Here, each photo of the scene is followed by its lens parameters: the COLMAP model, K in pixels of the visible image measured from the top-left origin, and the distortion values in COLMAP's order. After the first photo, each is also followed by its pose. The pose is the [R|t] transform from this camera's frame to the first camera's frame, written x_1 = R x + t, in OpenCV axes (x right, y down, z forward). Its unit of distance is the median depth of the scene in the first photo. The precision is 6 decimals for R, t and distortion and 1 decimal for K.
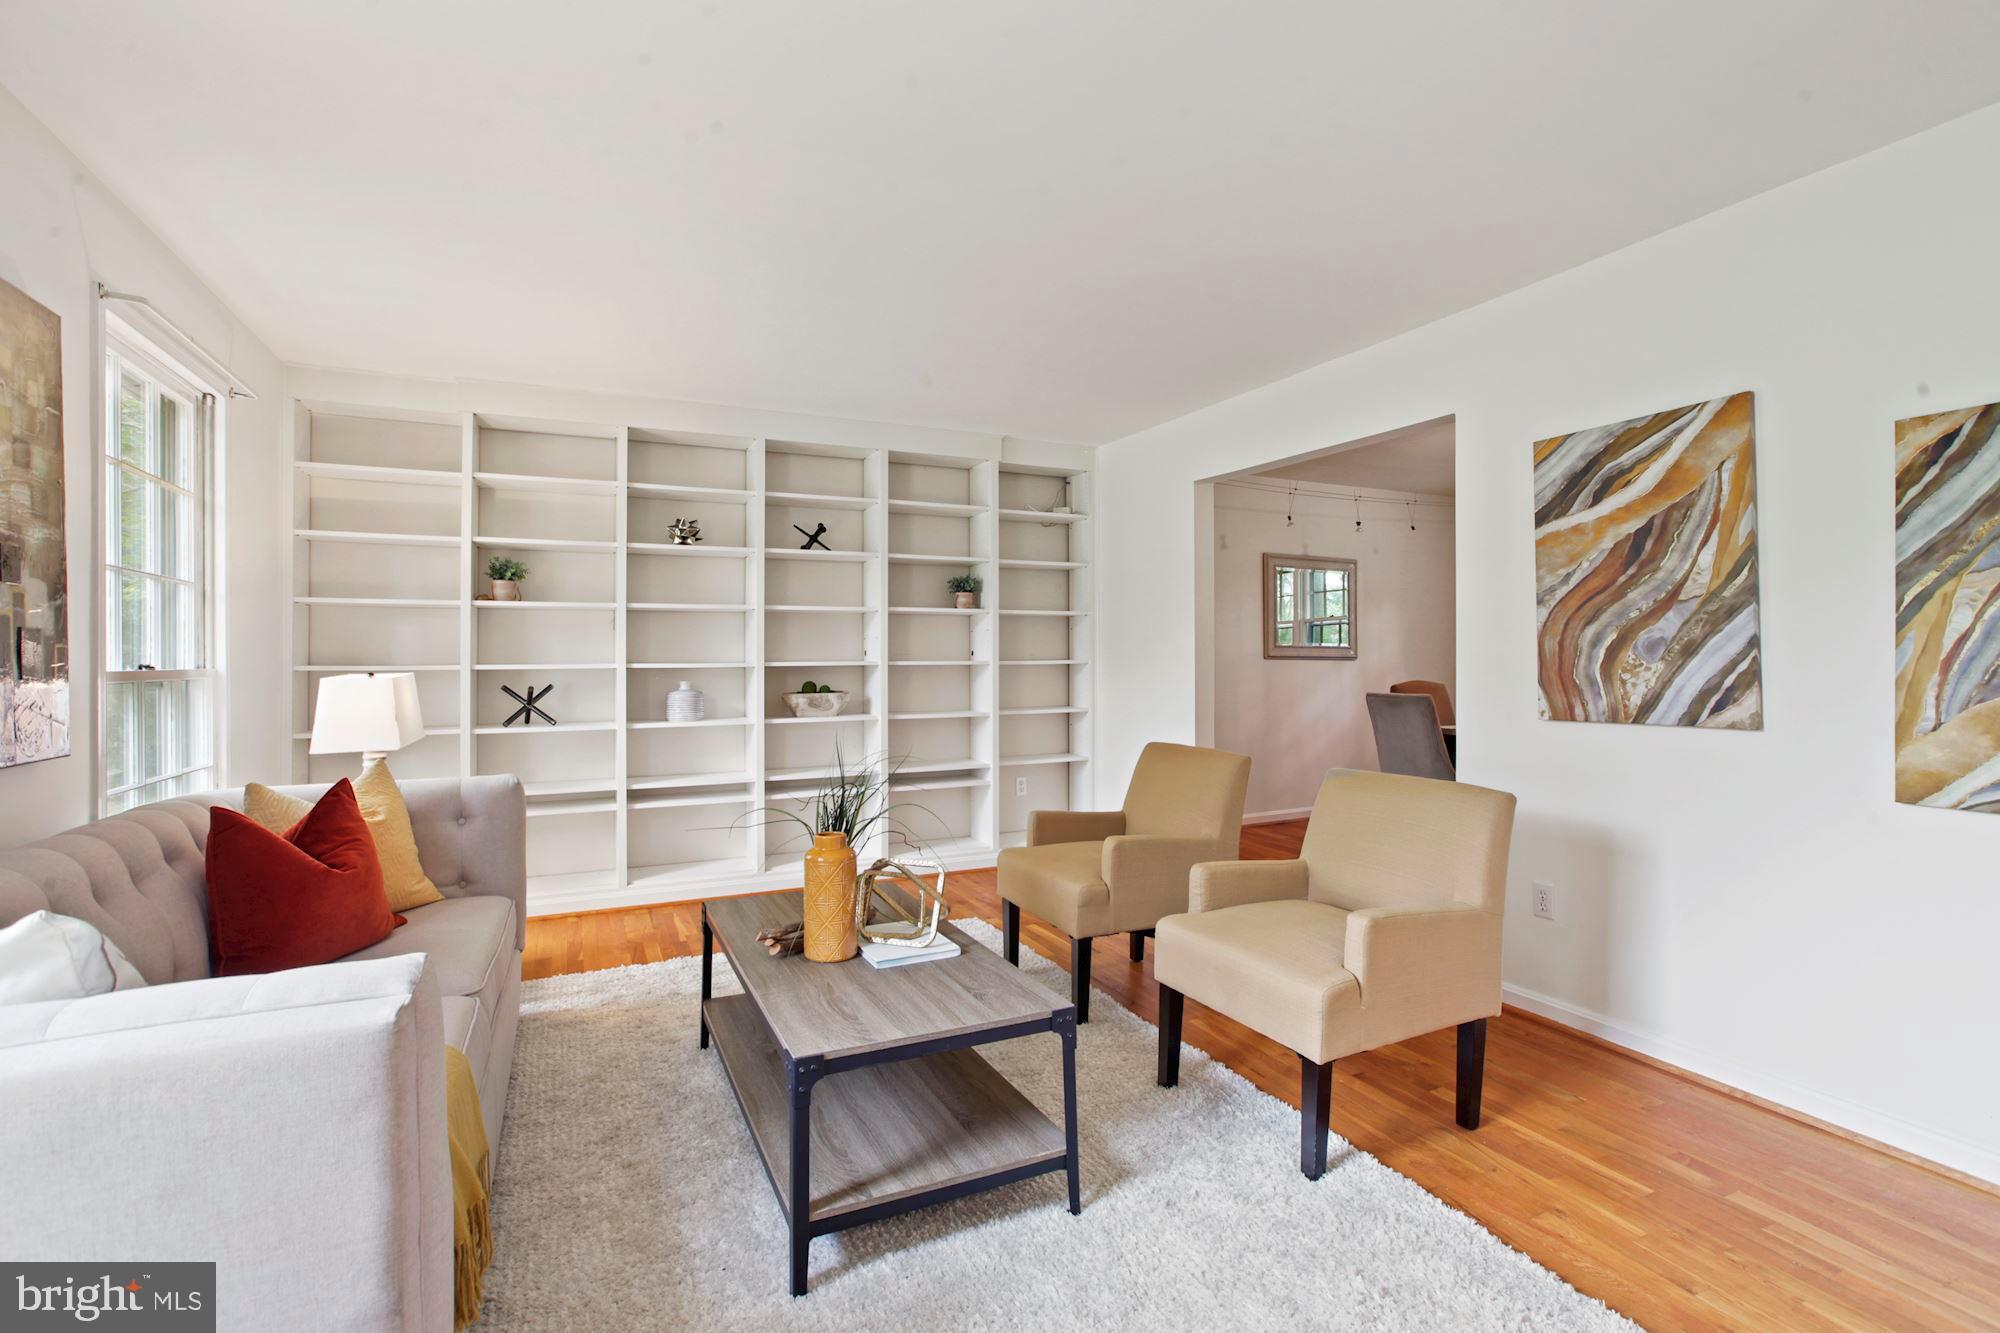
lens RADIAL K [[926.2, 0, 990.6], [0, 926.2, 661.3], [0, 0, 1]] dist [-0.029167, 0.000636]
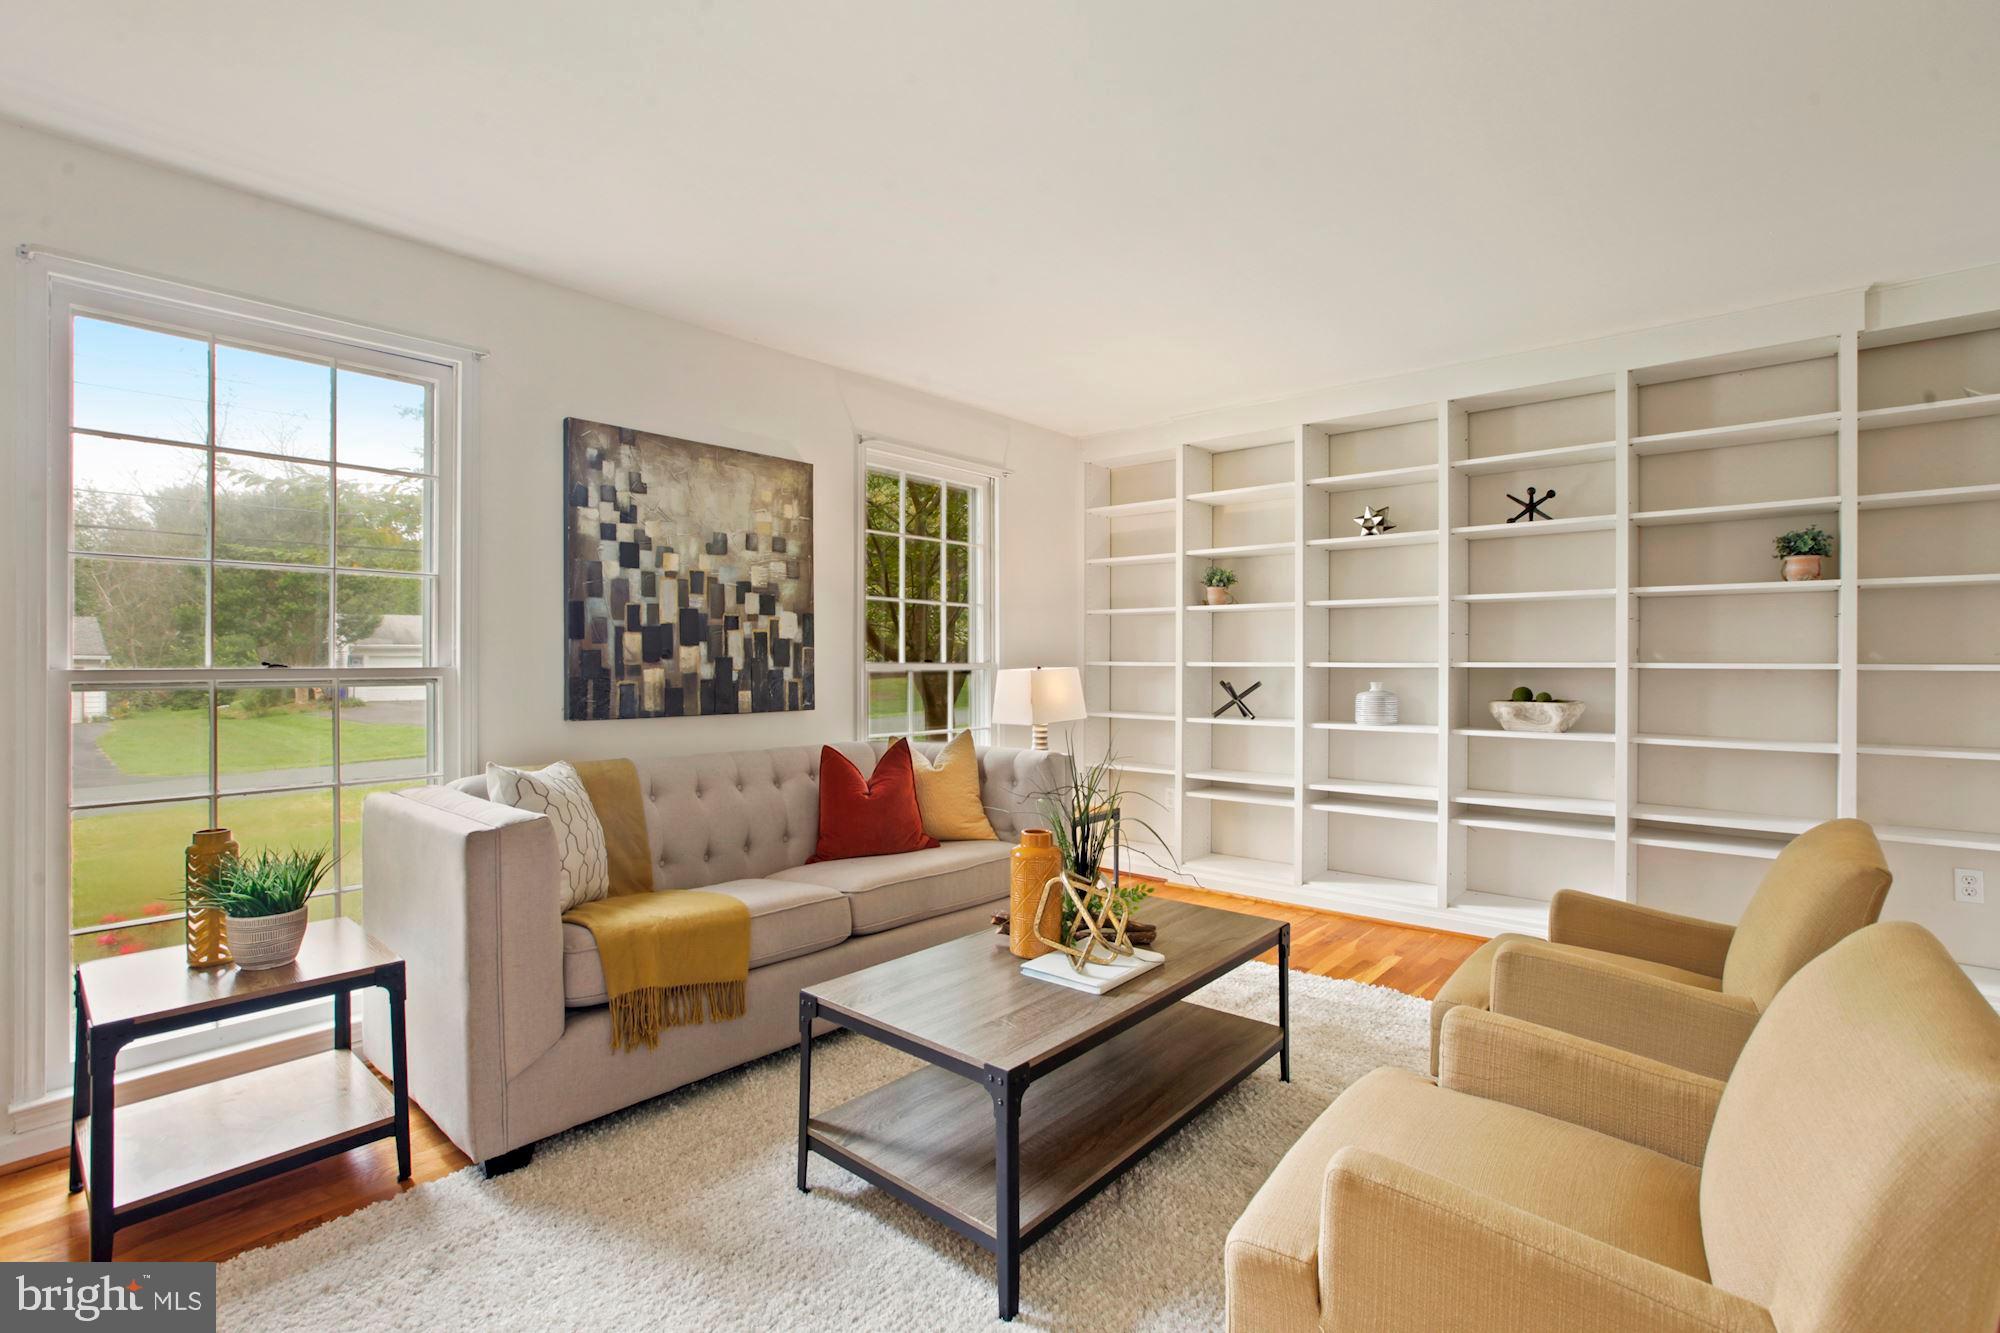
lens RADIAL K [[926.2, 0, 990.6], [0, 926.2, 661.3], [0, 0, 1]] dist [-0.029167, 0.000636]
pose [[0.398702, 0.008717, -0.917039, 0.582583], [-0.005427, 0.999960, 0.007146, -0.005619], [0.917064, 0.002127, 0.398733, 0.439472]]
